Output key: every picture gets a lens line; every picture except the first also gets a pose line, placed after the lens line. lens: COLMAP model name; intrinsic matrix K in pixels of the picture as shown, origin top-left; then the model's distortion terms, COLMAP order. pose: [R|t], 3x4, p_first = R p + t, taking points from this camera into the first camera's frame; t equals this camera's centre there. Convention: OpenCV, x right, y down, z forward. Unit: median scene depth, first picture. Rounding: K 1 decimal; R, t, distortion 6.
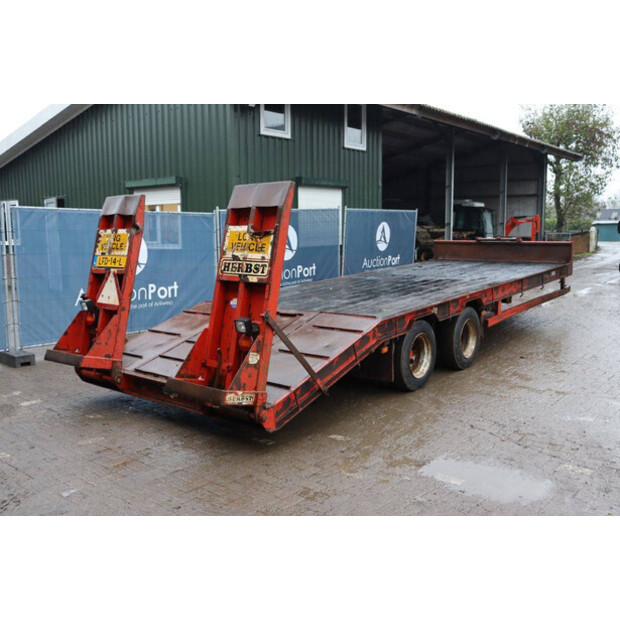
lens RADIAL K [[596.7, 0, 310.6], [0, 596.7, 311.5], [0, 0, 1]] dist [-0.074981, 0.000000]
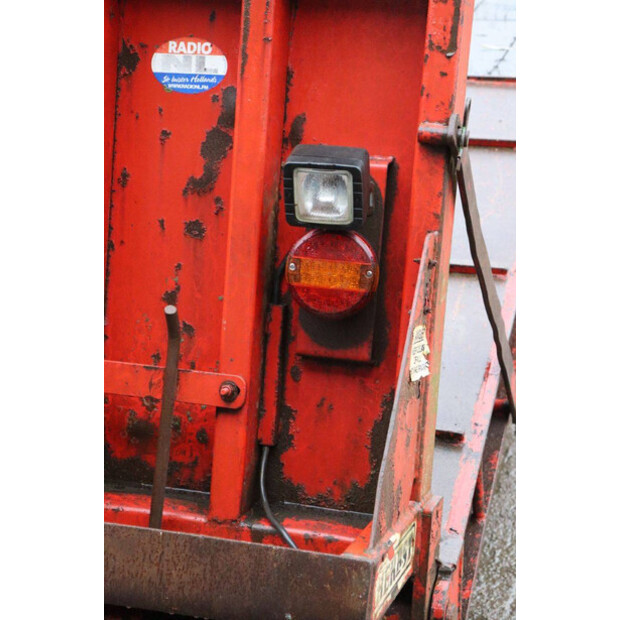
lens RADIAL K [[1473.4, 0, 309.5], [0, 1473.4, 307.6], [0, 0, 1]] dist [0.415610, 0.000000]
pose [[0.915526, -0.111926, 0.386375, -0.245474], [0.032664, 0.978024, 0.205918, -0.030677], [-0.400931, -0.175903, 0.899062, 0.437732]]
